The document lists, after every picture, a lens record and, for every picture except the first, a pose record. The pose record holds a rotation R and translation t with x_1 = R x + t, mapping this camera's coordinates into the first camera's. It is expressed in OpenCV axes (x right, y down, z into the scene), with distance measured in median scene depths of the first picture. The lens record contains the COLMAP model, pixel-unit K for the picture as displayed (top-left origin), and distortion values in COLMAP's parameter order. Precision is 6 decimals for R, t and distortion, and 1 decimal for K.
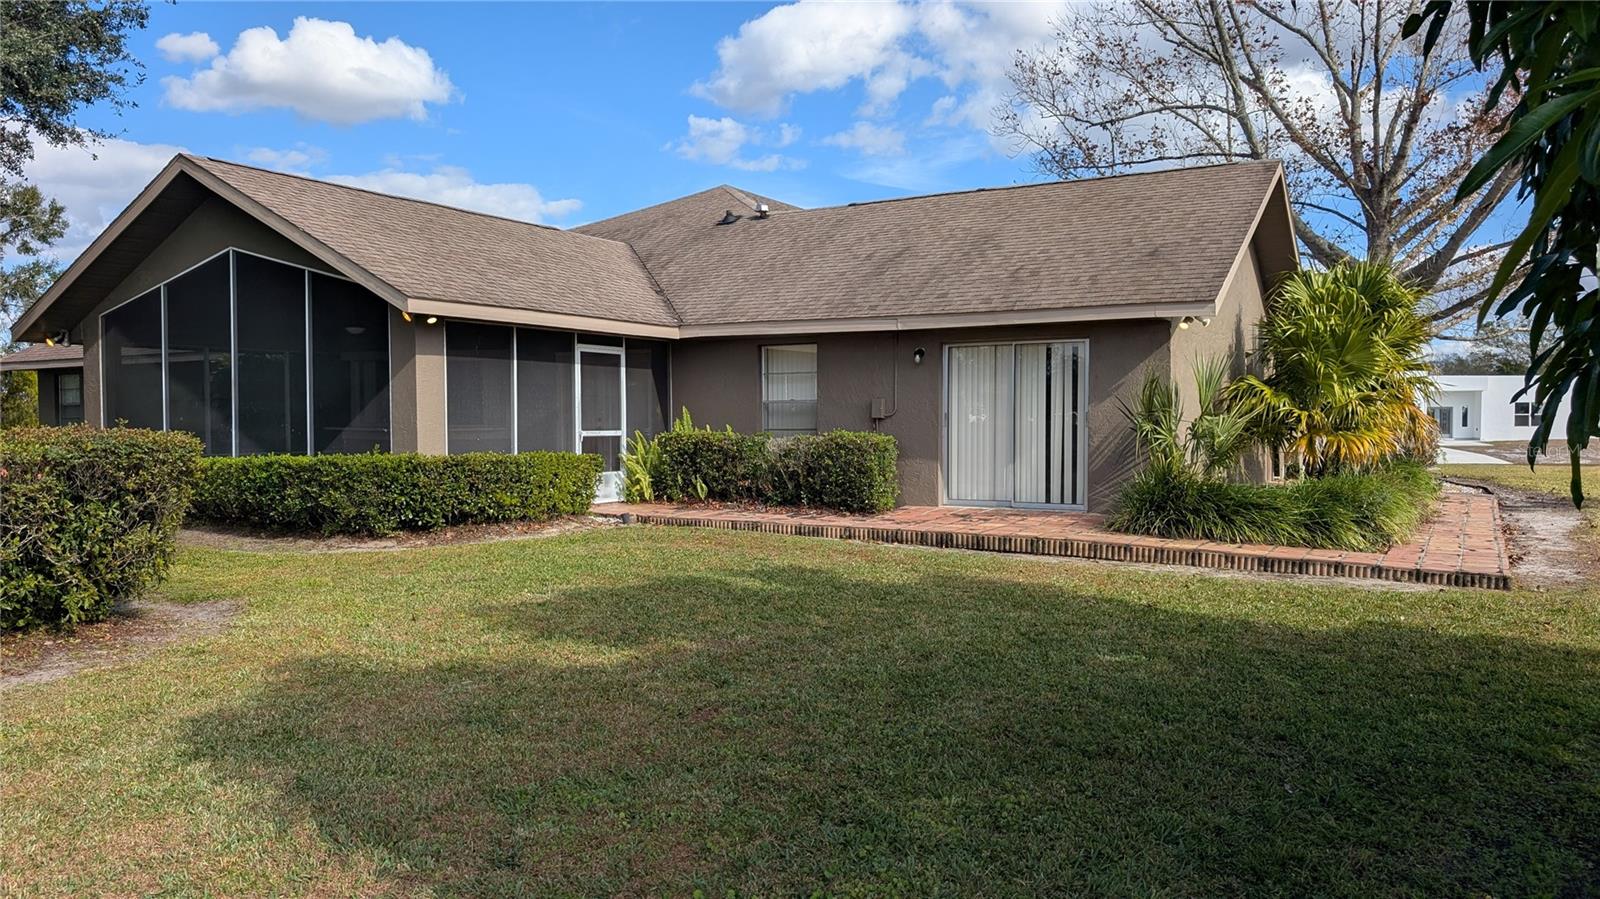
lens RADIAL K [[1150.8, 0, 791.2], [0, 1150.8, 455.9], [0, 0, 1]] dist [0.017416, -0.016616]
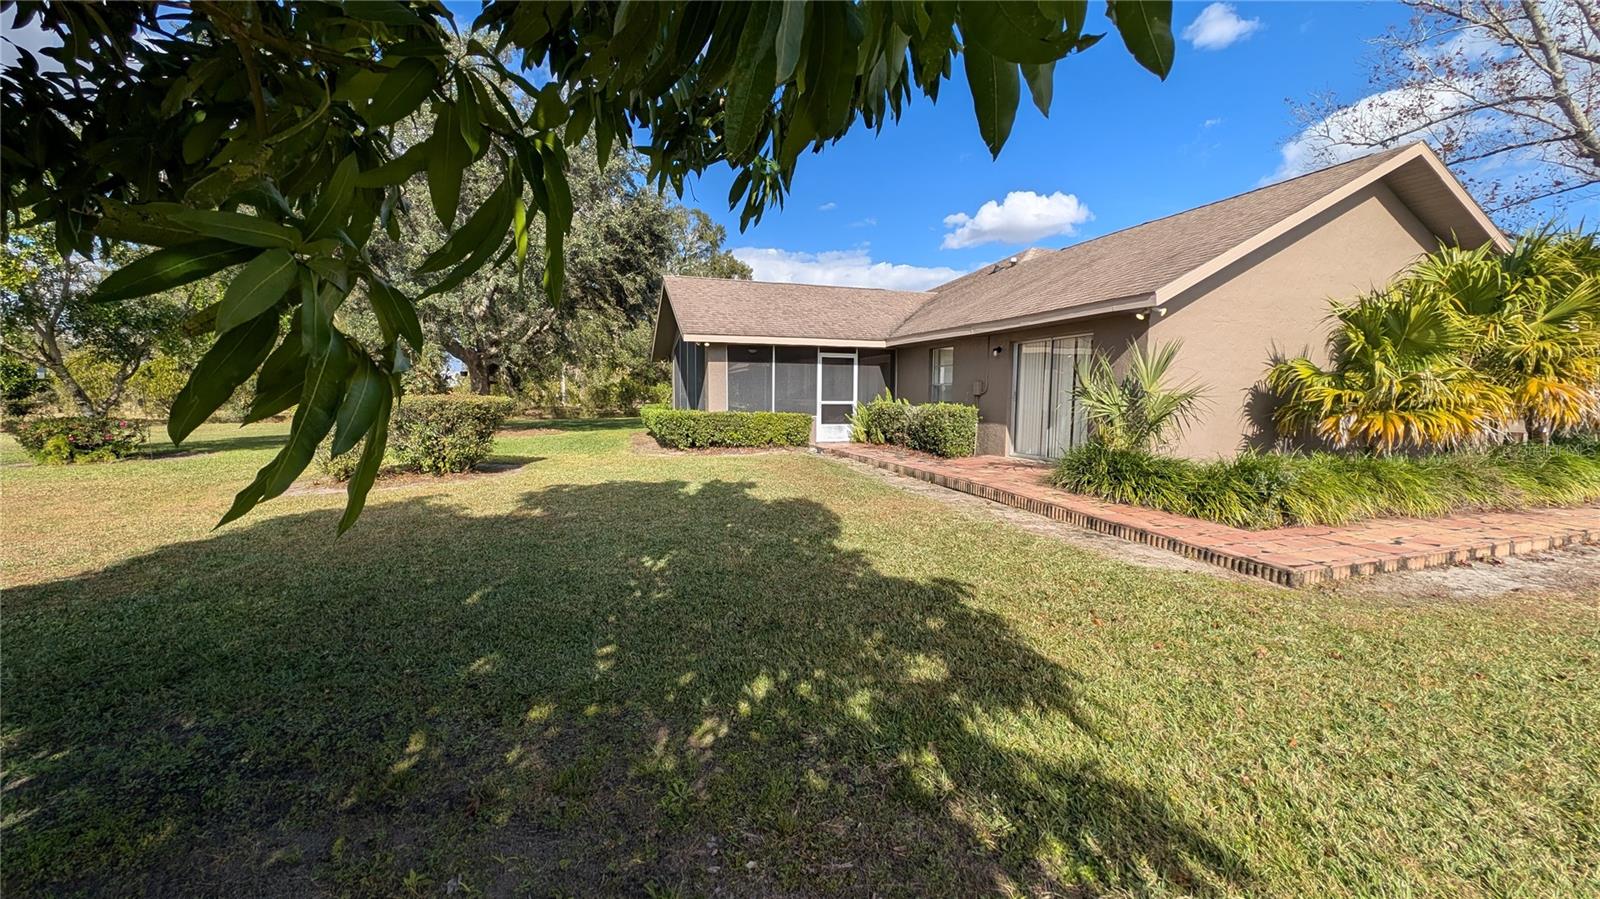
lens RADIAL K [[595.1, 0, 806.0], [0, 595.1, 443.5], [0, 0, 1]] dist [0.005049, -0.000271]
pose [[0.754934, 0.057030, -0.653317, 0.444527], [-0.027400, 0.998085, 0.055464, -0.006713], [0.655229, -0.023971, 0.755050, 0.289164]]
